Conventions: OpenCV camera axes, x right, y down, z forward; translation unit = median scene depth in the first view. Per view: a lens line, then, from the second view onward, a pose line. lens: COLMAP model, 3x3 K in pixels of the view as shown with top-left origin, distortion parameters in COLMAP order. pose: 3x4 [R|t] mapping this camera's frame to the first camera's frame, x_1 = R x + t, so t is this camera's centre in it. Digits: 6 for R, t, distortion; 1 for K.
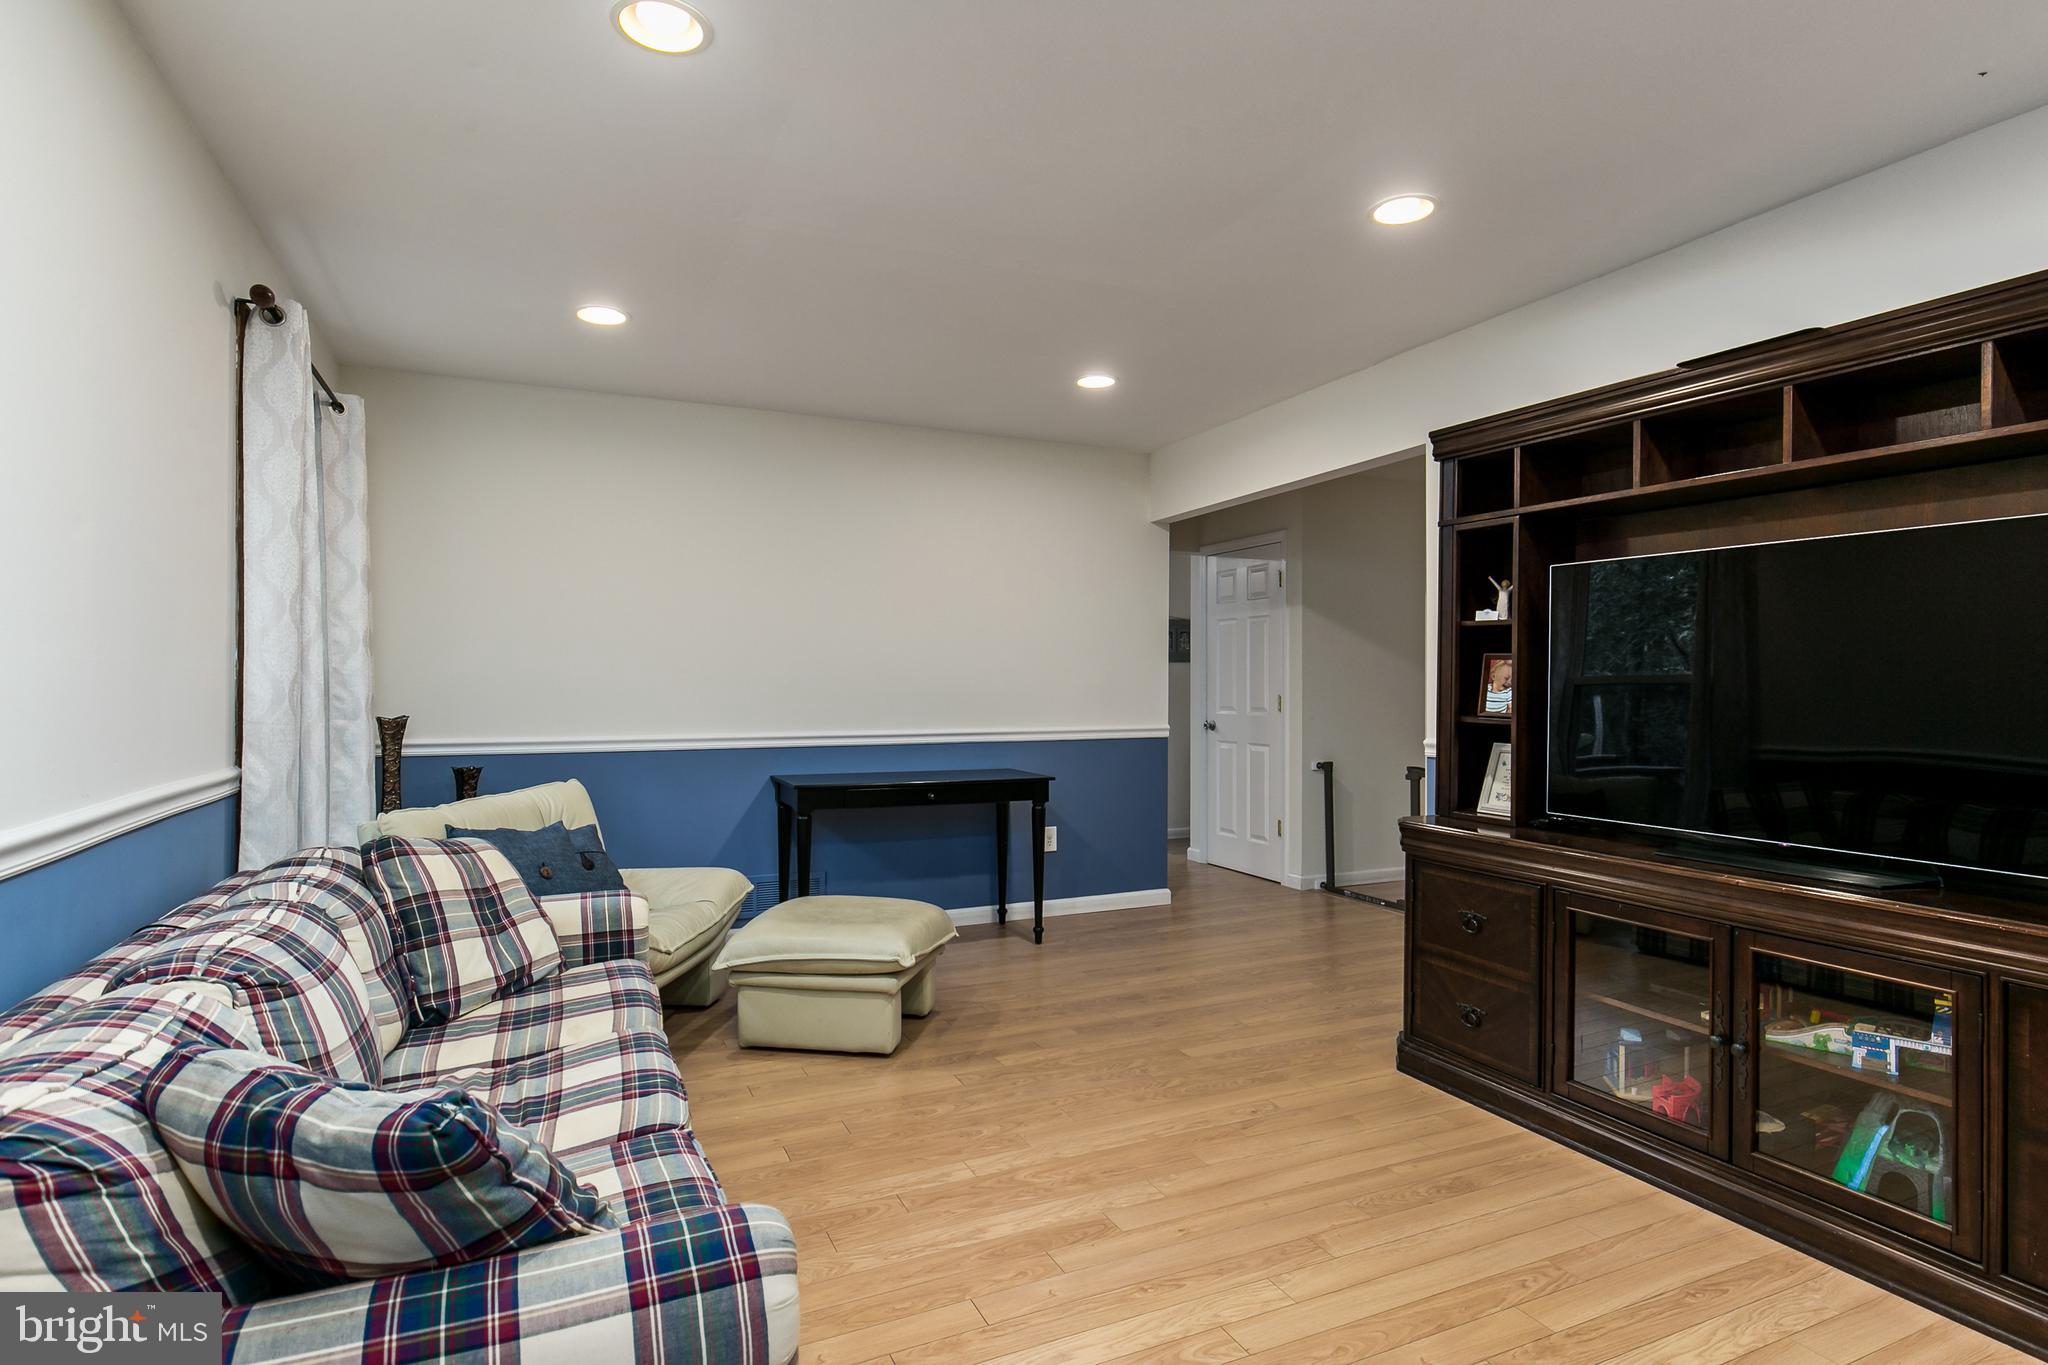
lens RADIAL K [[1058.7, 0, 1016.3], [0, 1058.7, 681.4], [0, 0, 1]] dist [0.000127, -0.000098]
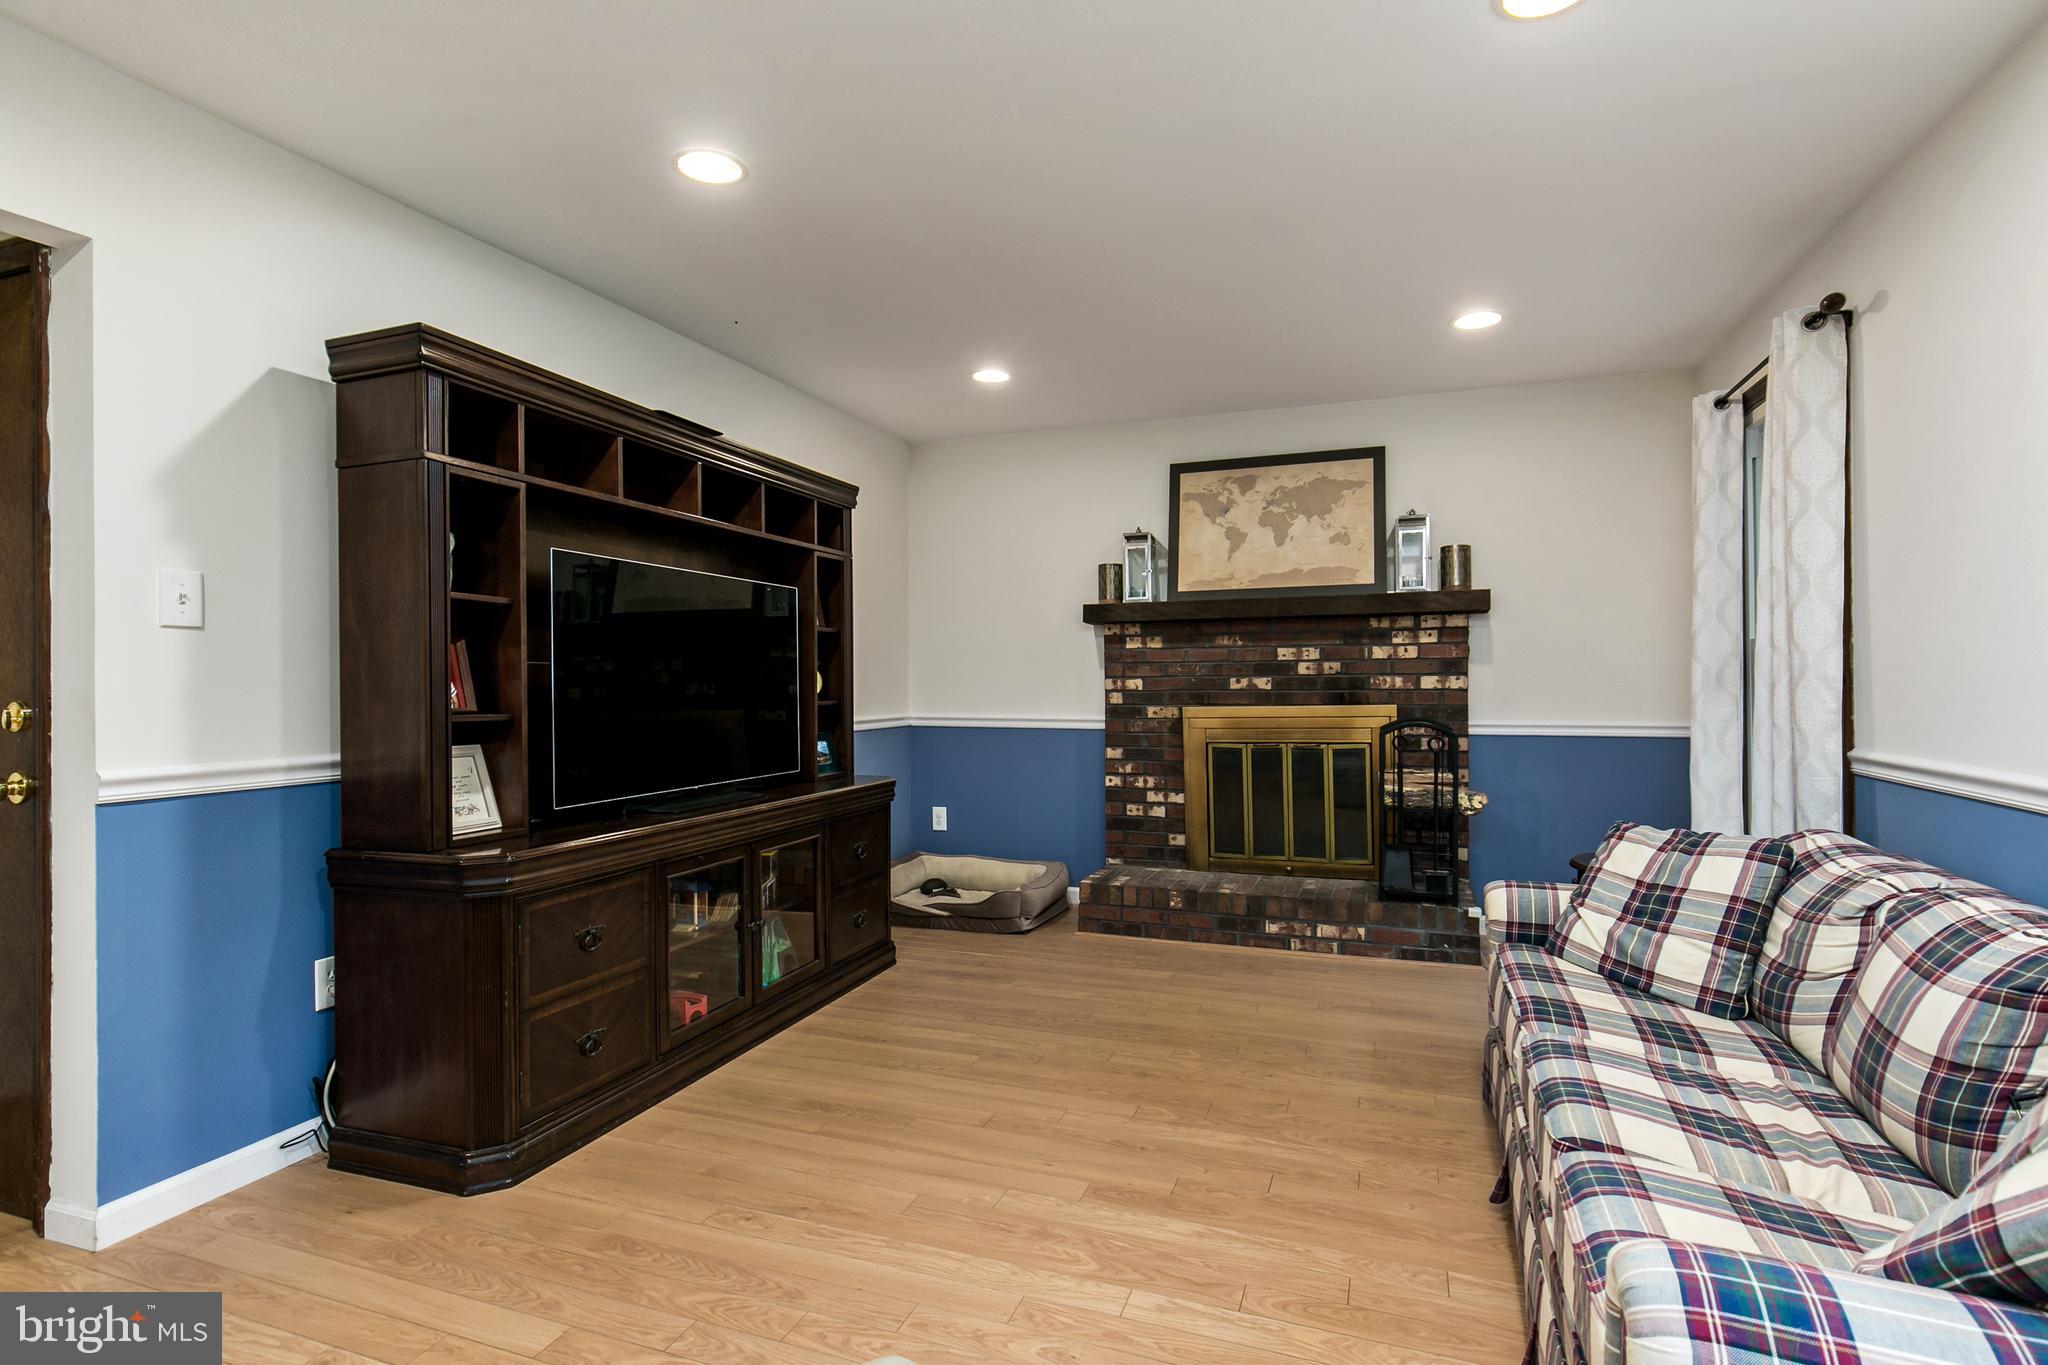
lens RADIAL K [[1000.2, 0, 1027.3], [0, 1000.2, 691.9], [0, 0, 1]] dist [-0.001476, -0.000871]
pose [[-0.712071, -0.009564, 0.702042, -0.511602], [0.002241, 0.999871, 0.015894, 0.006967], [-0.702104, 0.012891, -0.711958, 1.609360]]
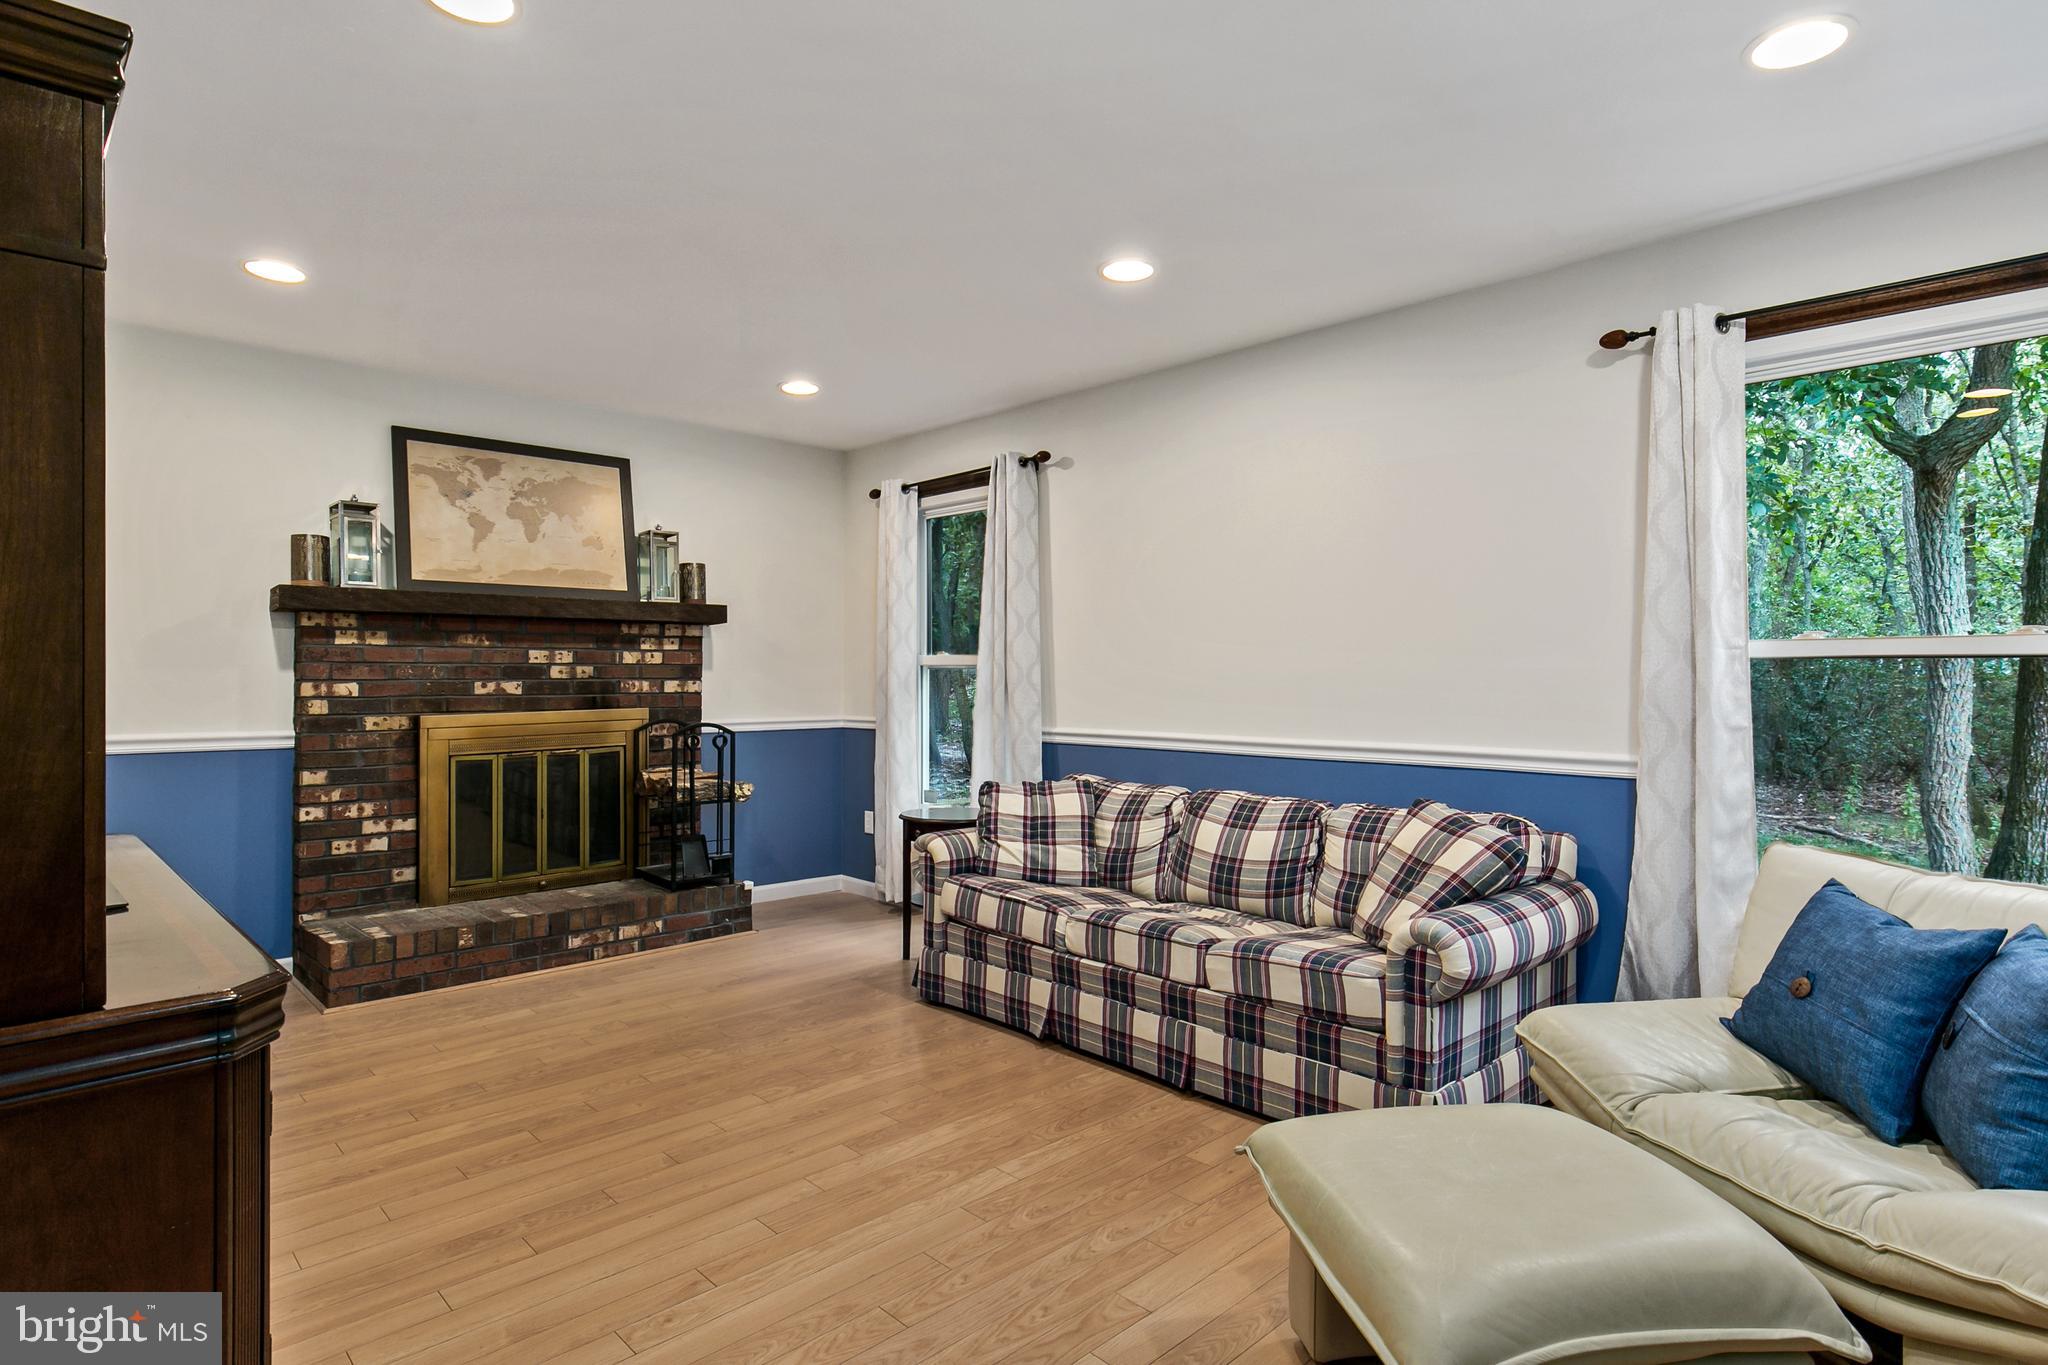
lens RADIAL K [[1058.7, 0, 1016.3], [0, 1058.7, 681.4], [0, 0, 1]] dist [0.000127, -0.000098]
pose [[-0.944549, -0.003346, -0.328354, 0.280128], [-0.004085, 0.999990, 0.001563, 0.004065], [0.328345, 0.002818, -0.944554, 1.987344]]
